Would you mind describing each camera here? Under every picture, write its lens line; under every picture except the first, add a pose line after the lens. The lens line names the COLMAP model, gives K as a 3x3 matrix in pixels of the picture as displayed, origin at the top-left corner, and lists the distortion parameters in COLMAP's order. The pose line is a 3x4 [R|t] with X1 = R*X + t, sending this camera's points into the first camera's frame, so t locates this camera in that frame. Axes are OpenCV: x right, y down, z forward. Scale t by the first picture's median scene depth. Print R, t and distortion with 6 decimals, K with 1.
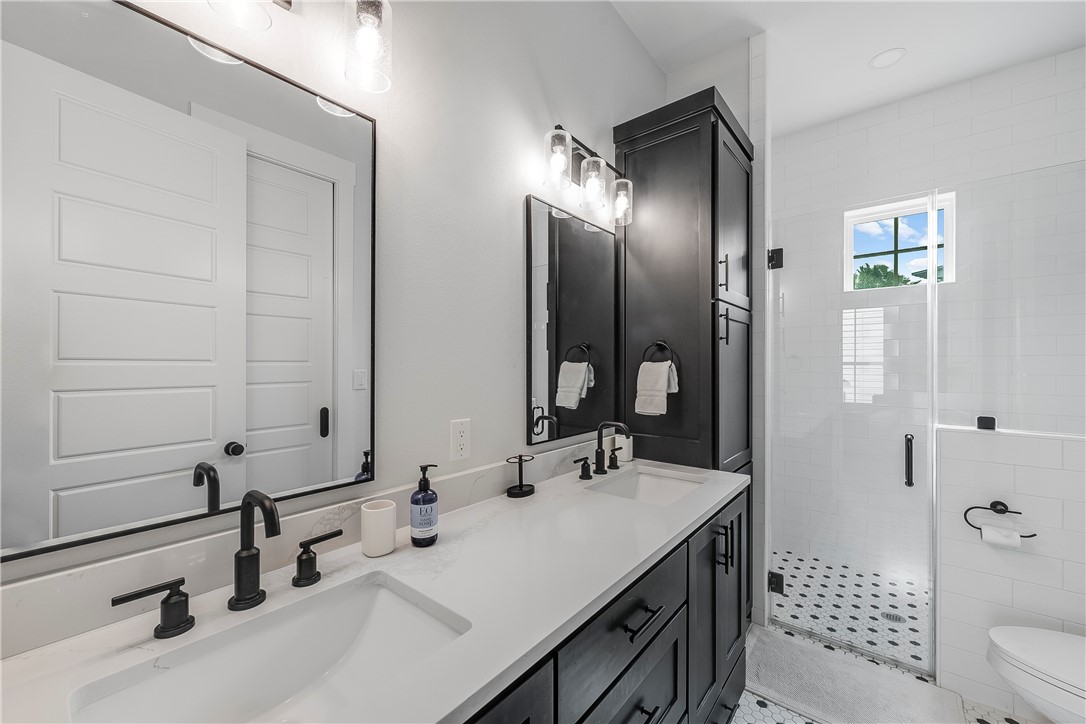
lens RADIAL K [[426.3, 0, 546.0], [0, 426.3, 364.2], [0, 0, 1]] dist [0.002520, -0.000159]
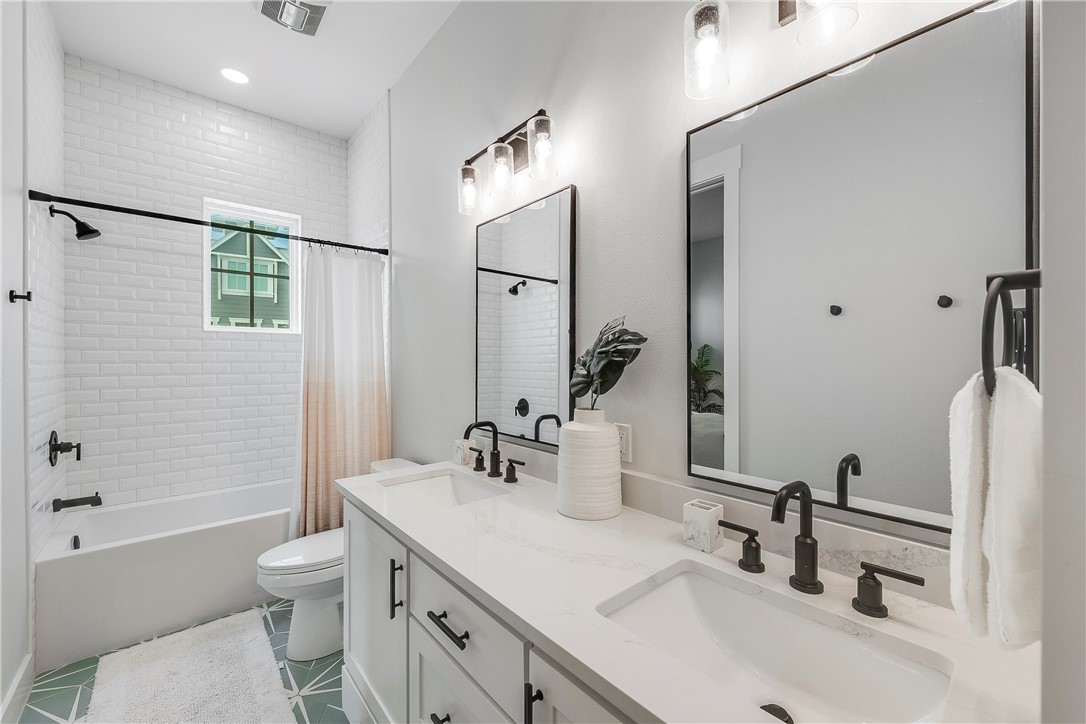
lens RADIAL K [[426.3, 0, 546.0], [0, 426.3, 364.2], [0, 0, 1]] dist [0.002520, -0.000159]
pose [[-0.169661, 0.001988, -0.985500, 0.486671], [0.003621, 0.999992, 0.001394, -0.008264], [0.985496, -0.003332, -0.169667, 0.547016]]
